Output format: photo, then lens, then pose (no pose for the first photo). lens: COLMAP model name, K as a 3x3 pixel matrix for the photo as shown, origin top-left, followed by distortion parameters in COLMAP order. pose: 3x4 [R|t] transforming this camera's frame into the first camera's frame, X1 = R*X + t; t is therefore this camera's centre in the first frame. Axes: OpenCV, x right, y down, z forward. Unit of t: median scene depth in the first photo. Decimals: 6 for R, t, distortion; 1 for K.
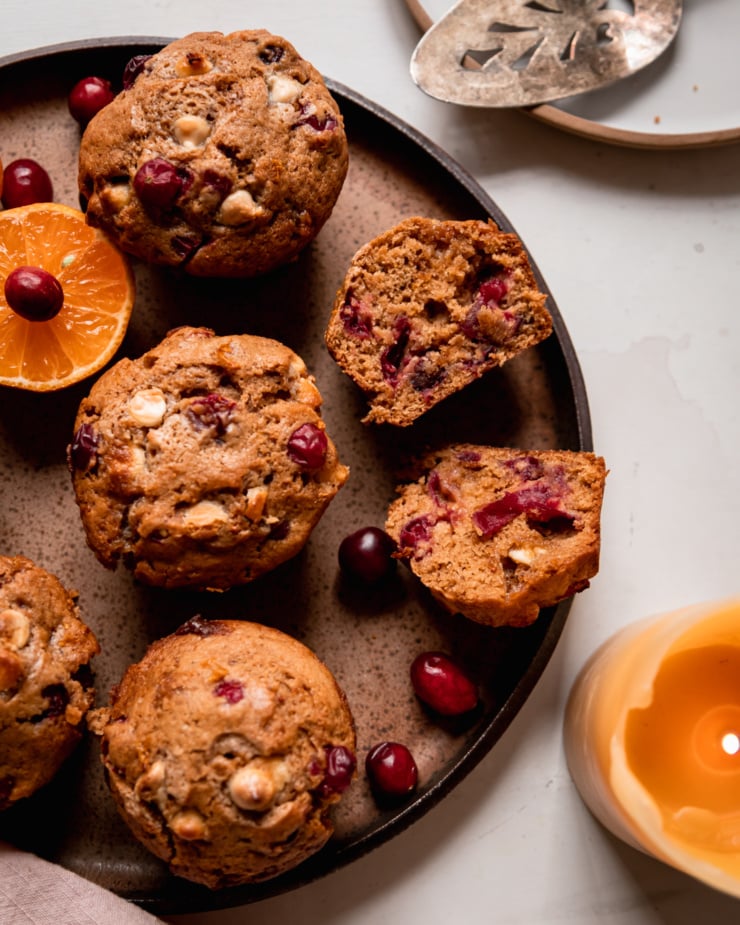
lens RADIAL K [[1428.2, 0, 369.6], [0, 1428.2, 521.4], [0, 0, 1]] dist [-0.014586, -0.053339]
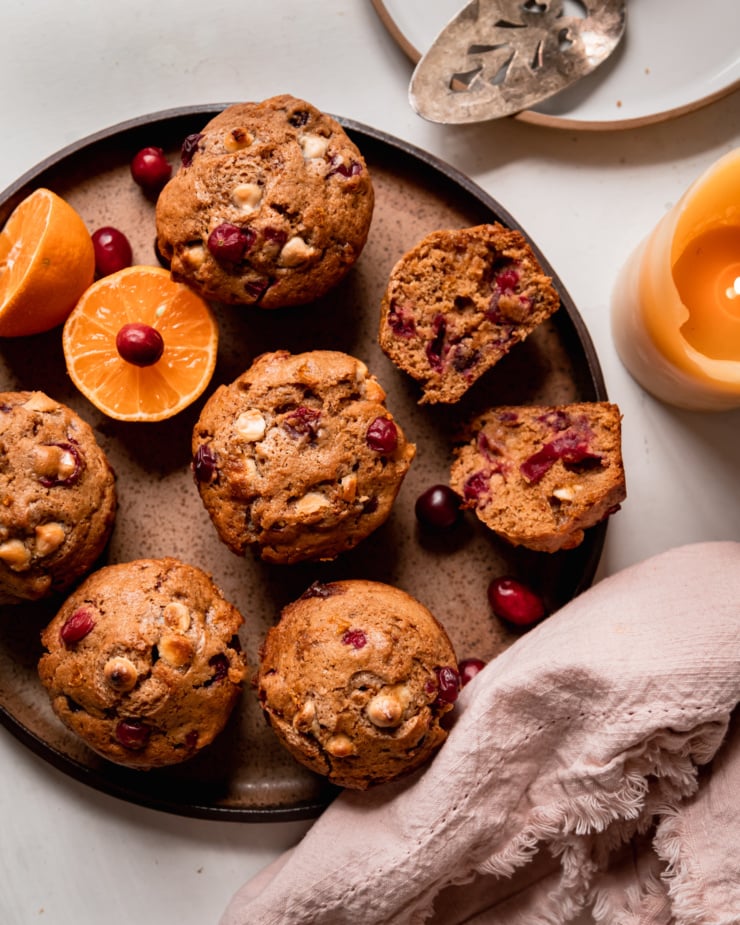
lens RADIAL K [[1457.4, 0, 370.6], [0, 1457.4, 507.4], [0, 0, 1]] dist [-0.010428, -0.072238]
pose [[0.987334, -0.158067, -0.013678, -0.044700], [0.158658, 0.983656, 0.085136, -0.099047], [-0.000002, -0.086228, 0.996275, -0.270819]]
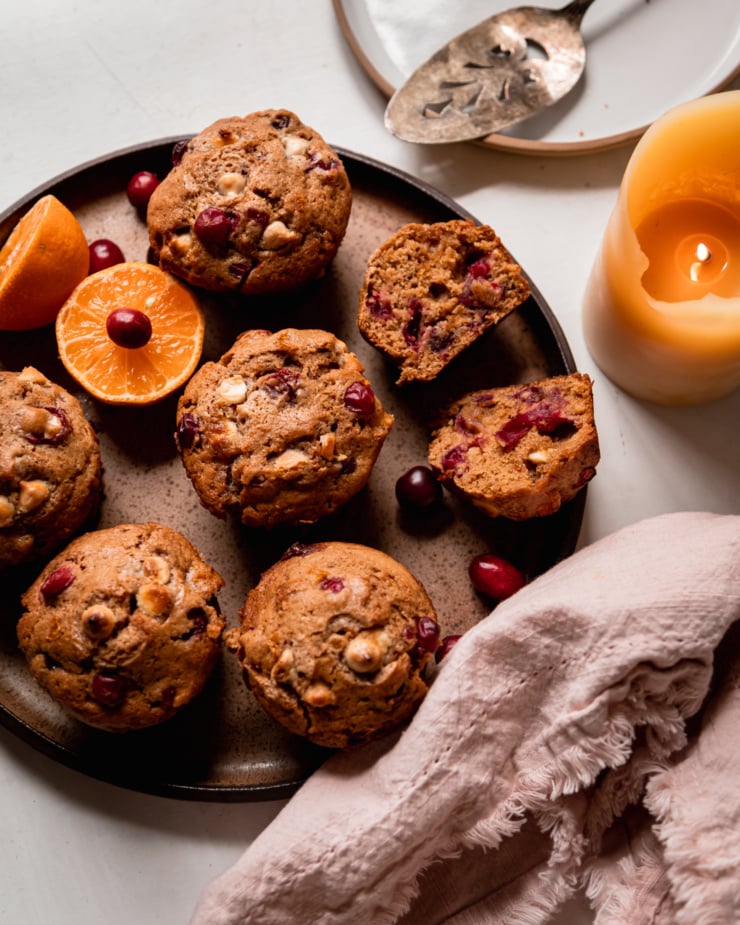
lens RADIAL K [[1457.4, 0, 370.6], [0, 1457.4, 507.4], [0, 0, 1]] dist [-0.010428, -0.072238]
pose [[0.985605, -0.168795, 0.009567, -0.061400], [0.168414, 0.975269, -0.143133, 0.228257], [0.014830, 0.142684, 0.989657, -0.281969]]
